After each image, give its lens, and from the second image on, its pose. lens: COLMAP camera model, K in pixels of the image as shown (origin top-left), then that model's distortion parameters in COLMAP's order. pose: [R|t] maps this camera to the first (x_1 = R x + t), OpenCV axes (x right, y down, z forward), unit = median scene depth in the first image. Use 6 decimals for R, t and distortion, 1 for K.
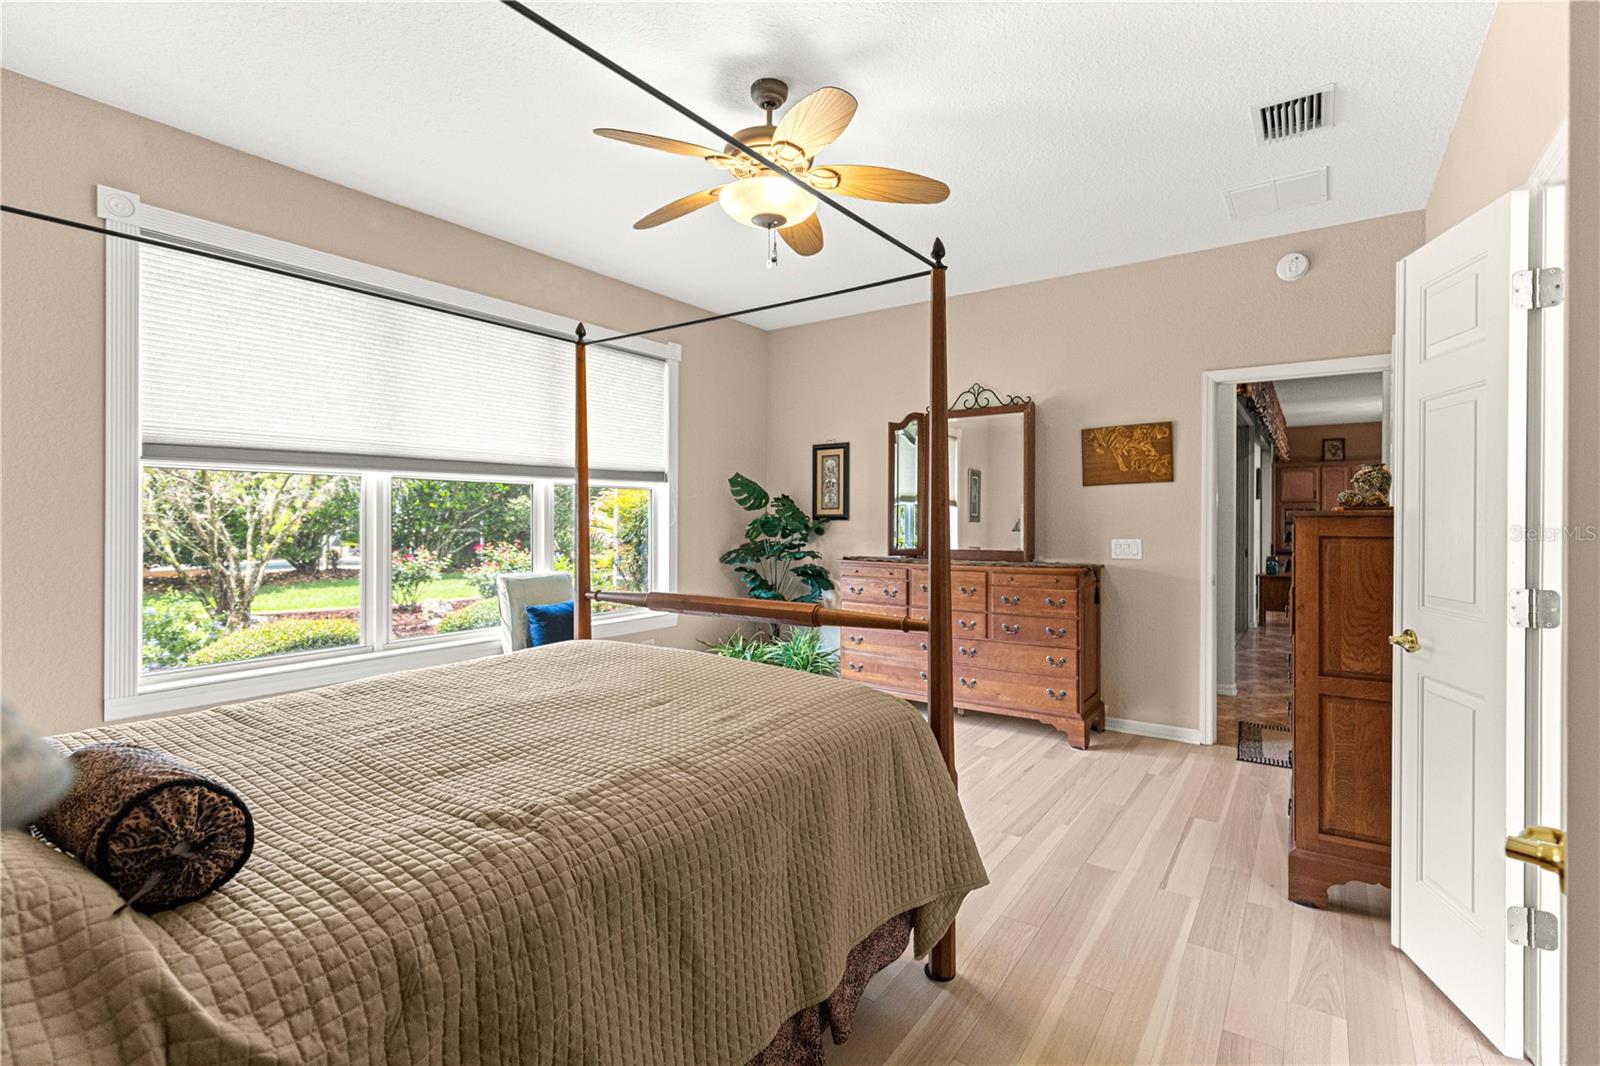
lens RADIAL K [[726.6, 0, 810.5], [0, 726.6, 526.1], [0, 0, 1]] dist [0.005939, 0.000551]
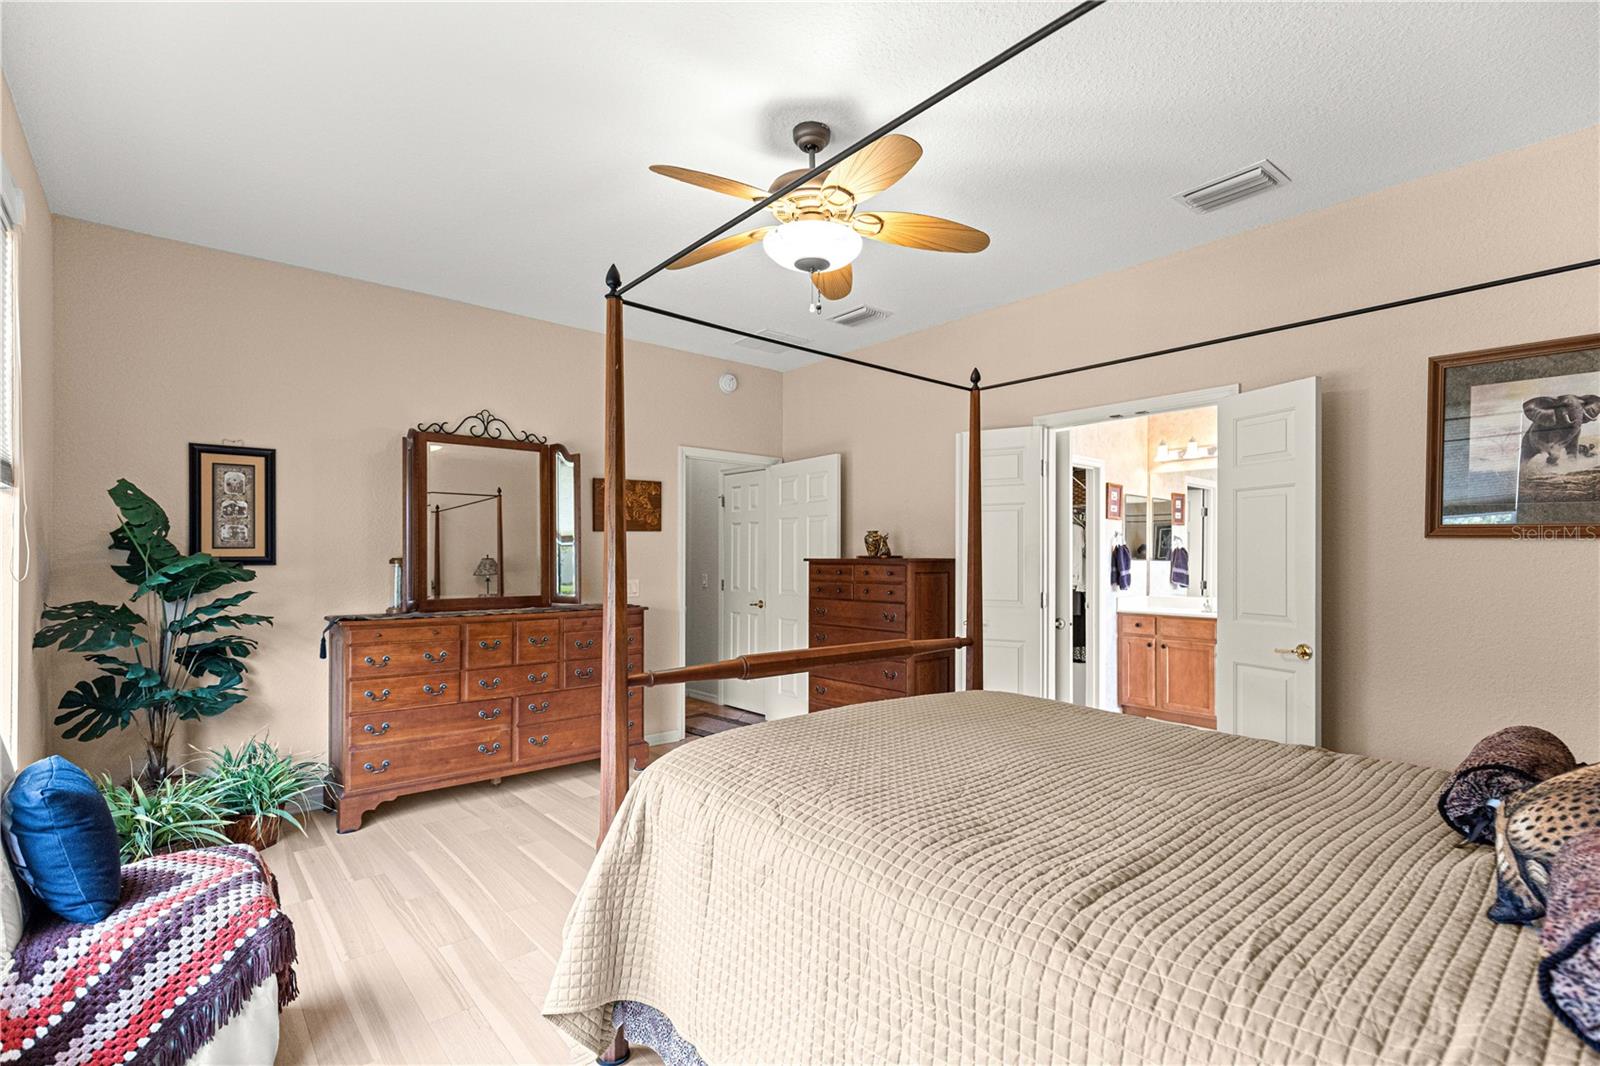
lens RADIAL K [[739.2, 0, 798.9], [0, 739.2, 567.7], [0, 0, 1]] dist [0.001005, 0.000056]
pose [[0.252918, -0.011122, 0.967424, -0.631981], [0.009104, 0.999917, 0.009115, -0.009804], [-0.967445, 0.006502, 0.252998, 0.464997]]
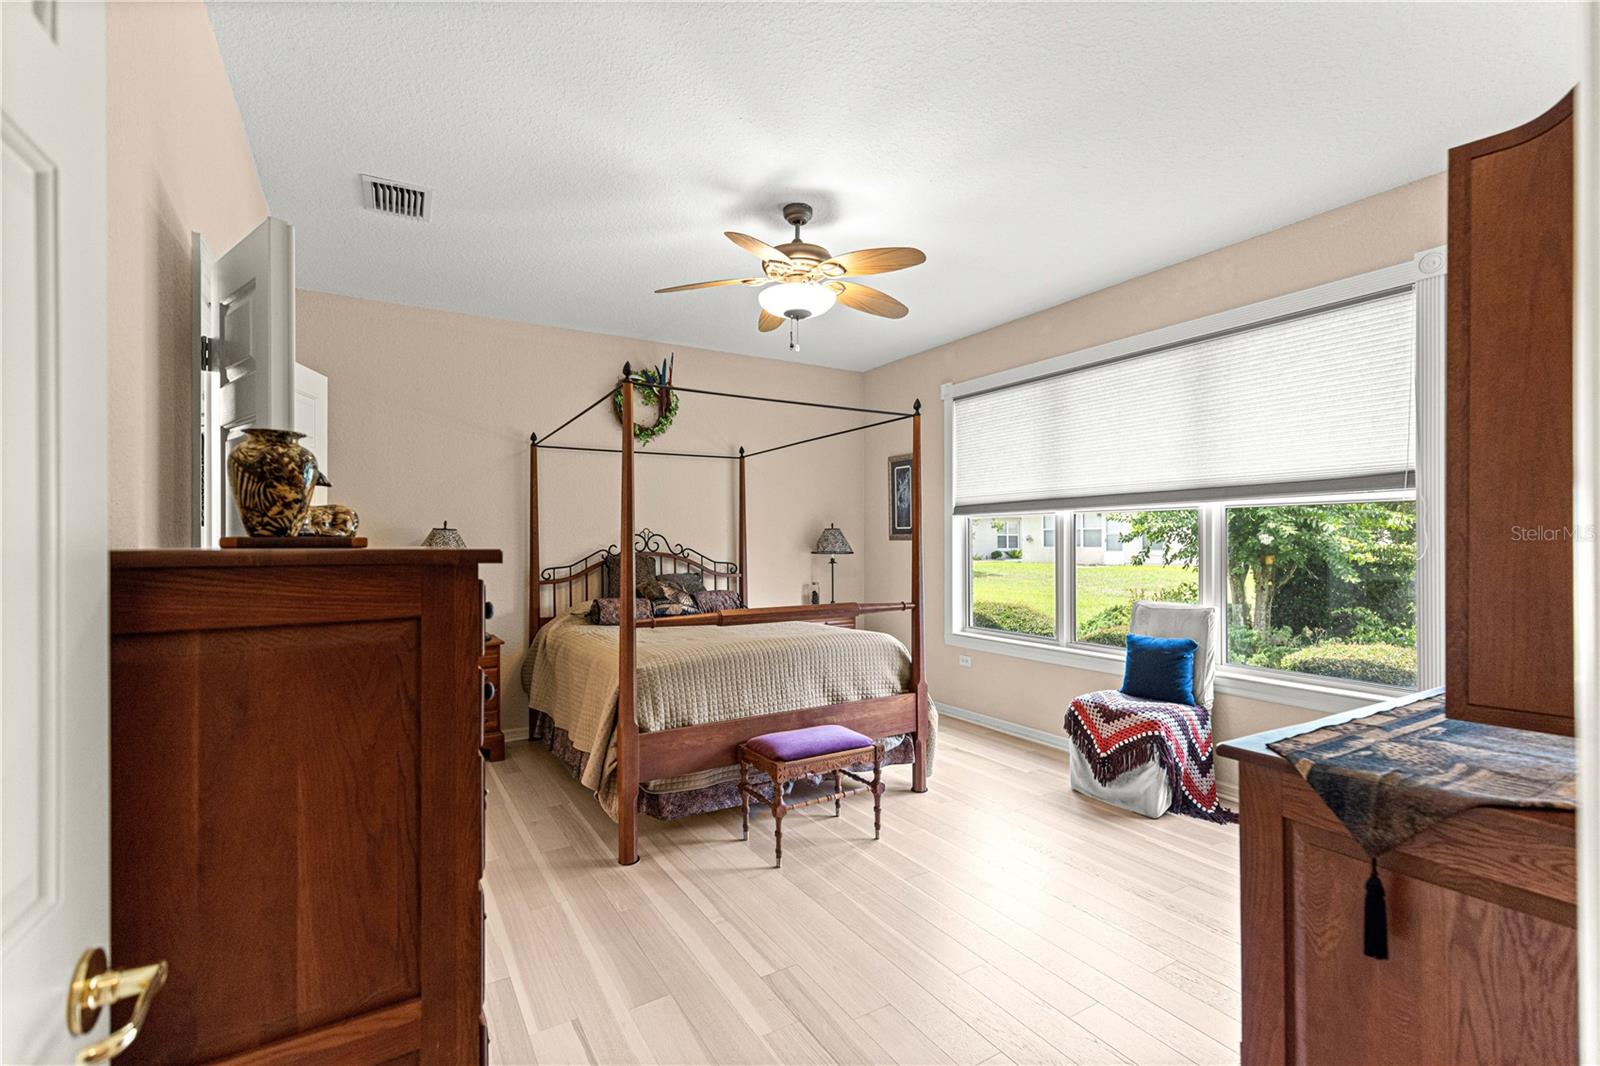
lens RADIAL K [[710.0, 0, 801.9], [0, 710.0, 539.0], [0, 0, 1]] dist [0.000848, 0.000021]
pose [[-0.404089, -0.003838, -0.914712, 0.651808], [-0.008277, 0.999966, -0.000539, -0.015254], [0.914682, 0.007353, -0.404107, 0.918265]]
